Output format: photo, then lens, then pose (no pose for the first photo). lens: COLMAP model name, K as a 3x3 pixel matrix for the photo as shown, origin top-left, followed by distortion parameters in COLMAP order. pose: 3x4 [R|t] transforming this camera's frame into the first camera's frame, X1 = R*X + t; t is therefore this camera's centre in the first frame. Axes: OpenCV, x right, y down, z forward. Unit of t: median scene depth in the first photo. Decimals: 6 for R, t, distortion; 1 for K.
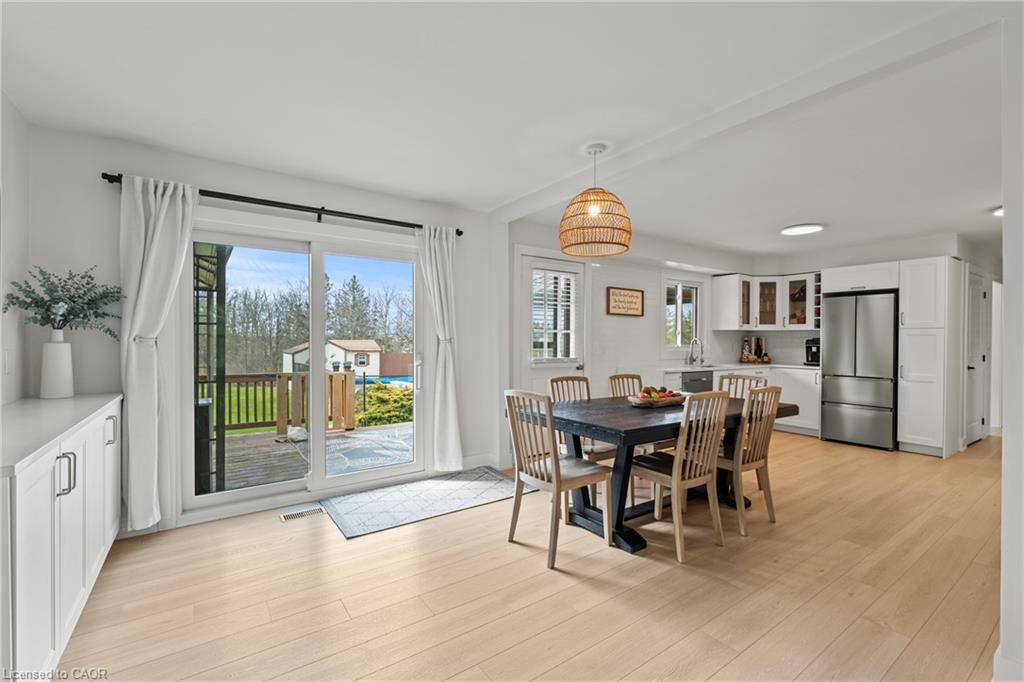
lens RADIAL K [[449.3, 0, 509.9], [0, 449.3, 342.3], [0, 0, 1]] dist [0.000242, 0.000111]
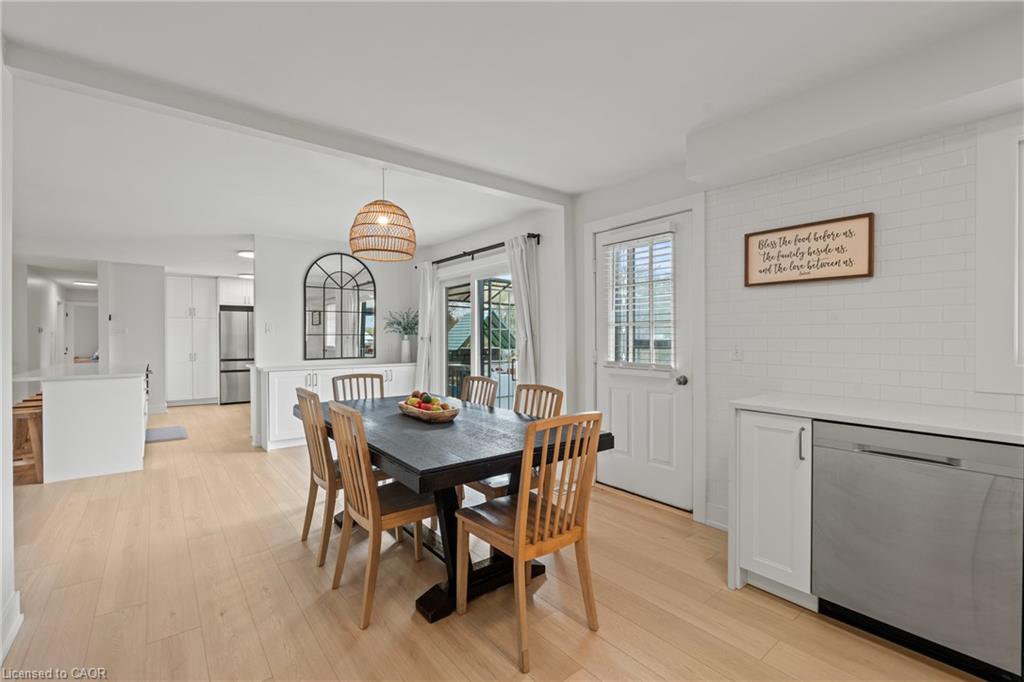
lens RADIAL K [[449.3, 0, 509.9], [0, 449.3, 342.3], [0, 0, 1]] dist [0.000242, 0.000111]
pose [[0.054973, 0.003749, -0.998481, 0.706092], [-0.003505, 0.999988, 0.003562, 0.001101], [0.998482, 0.003304, 0.054986, 0.676015]]
